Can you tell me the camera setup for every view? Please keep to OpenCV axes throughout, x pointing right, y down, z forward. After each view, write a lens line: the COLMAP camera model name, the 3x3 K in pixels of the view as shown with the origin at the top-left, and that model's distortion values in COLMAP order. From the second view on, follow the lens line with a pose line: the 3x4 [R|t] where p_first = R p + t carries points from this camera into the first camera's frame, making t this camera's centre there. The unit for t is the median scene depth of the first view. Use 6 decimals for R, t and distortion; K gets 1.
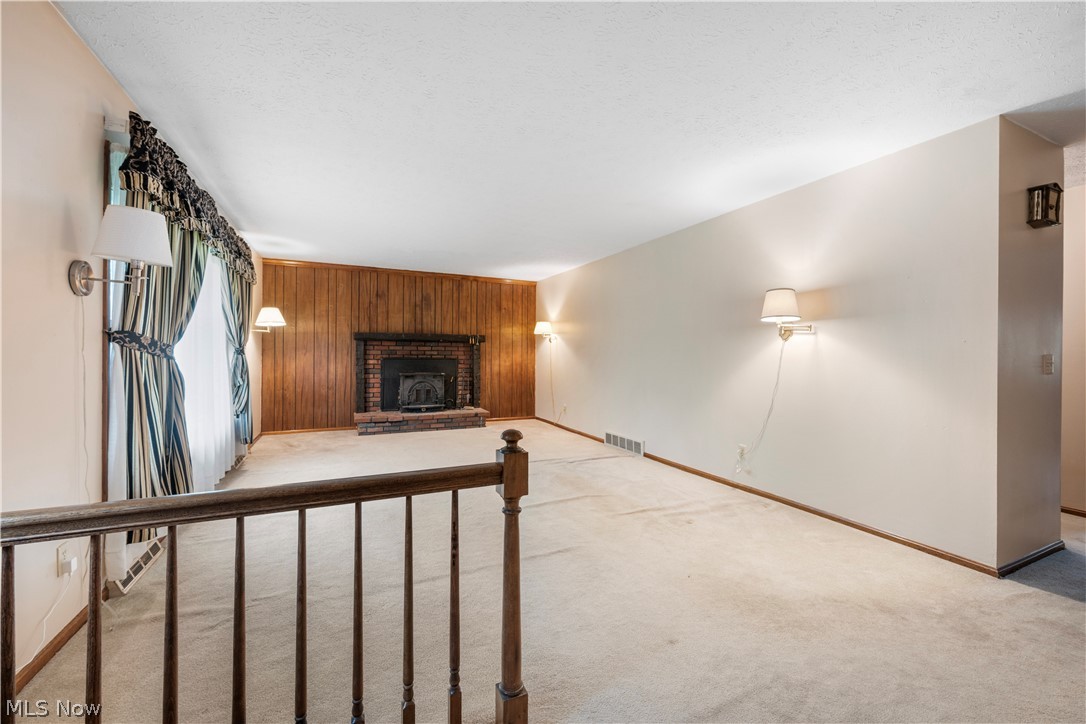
lens RADIAL K [[433.2, 0, 549.0], [0, 433.2, 370.7], [0, 0, 1]] dist [-0.001625, -0.000105]
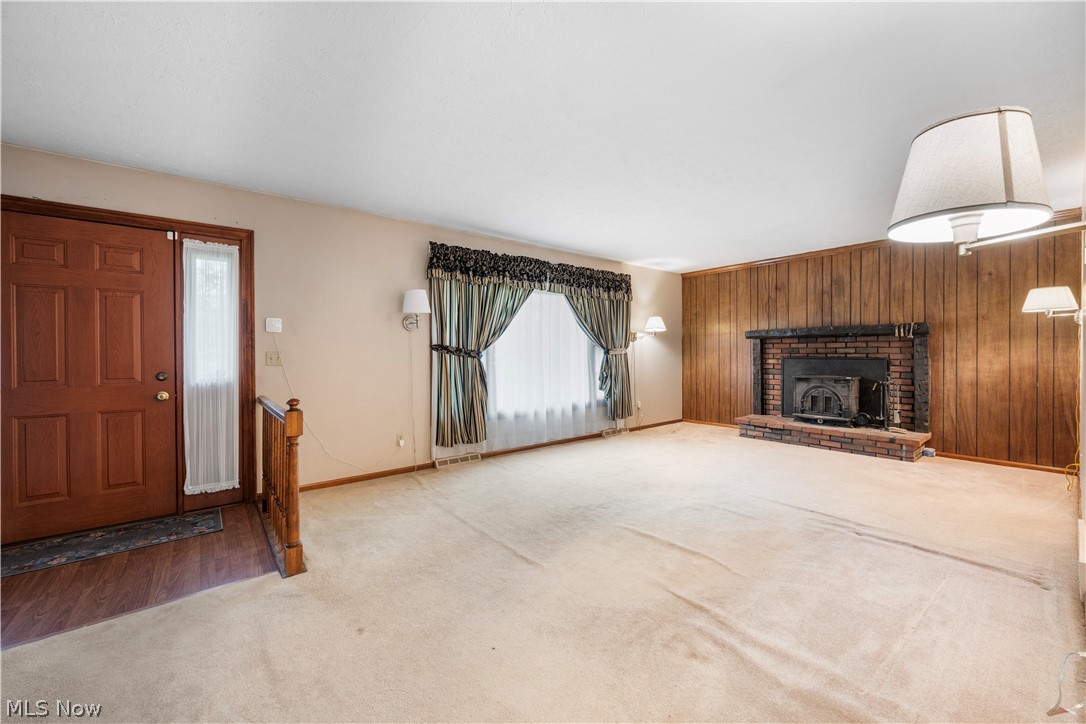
lens RADIAL K [[433.2, 0, 549.0], [0, 433.2, 370.7], [0, 0, 1]] dist [-0.001625, -0.000105]
pose [[0.224967, 0.030586, -0.973886, 0.384052], [-0.028430, 0.999288, 0.024816, -0.010067], [0.973952, 0.022105, 0.225676, 0.327785]]
